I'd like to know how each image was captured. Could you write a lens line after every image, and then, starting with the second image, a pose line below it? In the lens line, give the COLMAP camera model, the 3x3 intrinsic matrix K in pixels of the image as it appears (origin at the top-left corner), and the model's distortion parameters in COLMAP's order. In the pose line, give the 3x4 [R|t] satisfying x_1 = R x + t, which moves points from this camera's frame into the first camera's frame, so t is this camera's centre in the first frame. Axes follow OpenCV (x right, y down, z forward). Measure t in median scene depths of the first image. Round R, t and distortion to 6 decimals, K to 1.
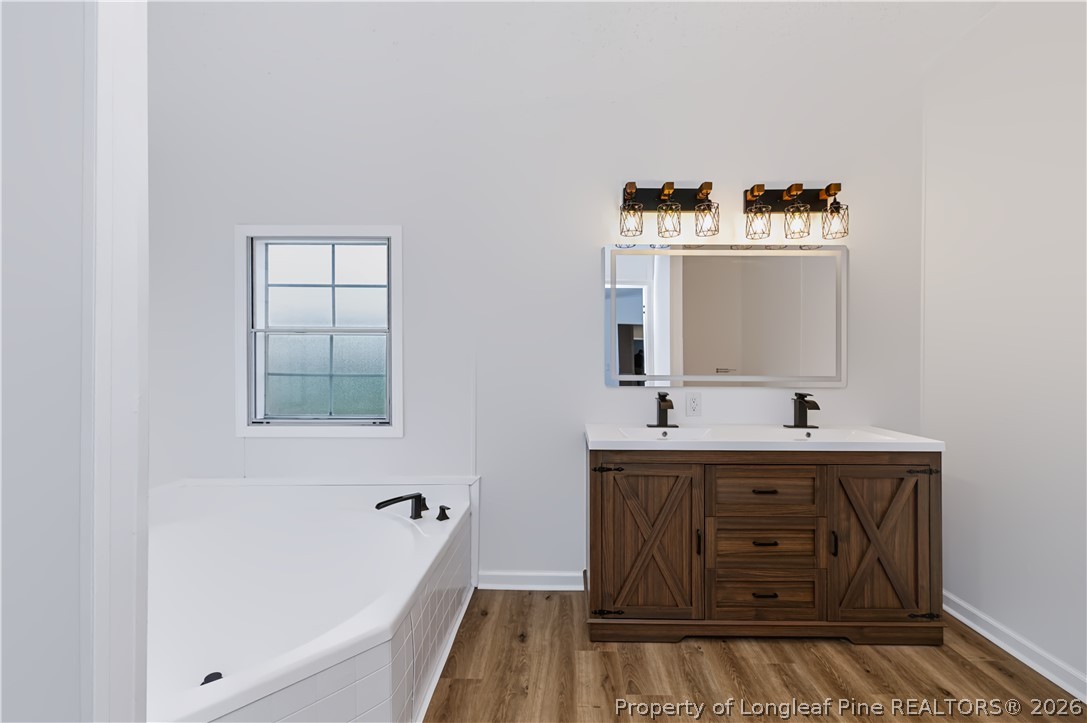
lens RADIAL K [[423.5, 0, 558.4], [0, 423.5, 367.6], [0, 0, 1]] dist [0.000104, 0.000002]
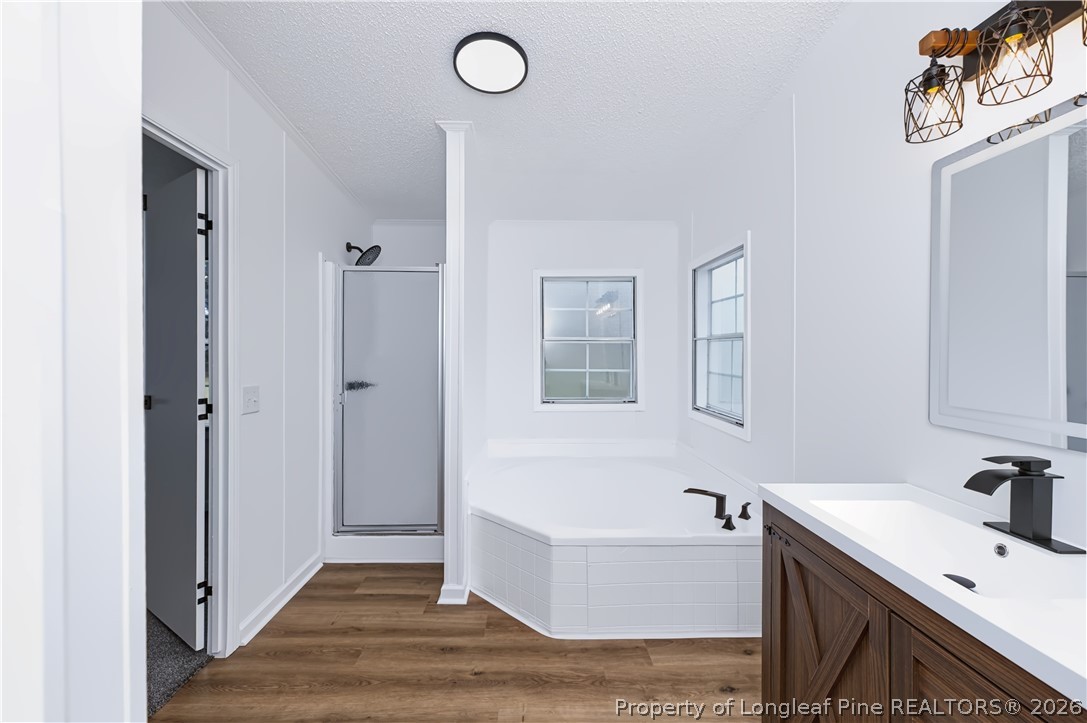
lens RADIAL K [[433.5, 0, 543.5], [0, 433.5, 361.5], [0, 0, 1]] dist [0.000516, 0.000054]
pose [[0.033339, 0.014350, -0.999341, 0.798441], [0.002904, 0.999891, 0.014455, -0.049900], [0.999440, -0.003384, 0.033293, 0.607143]]
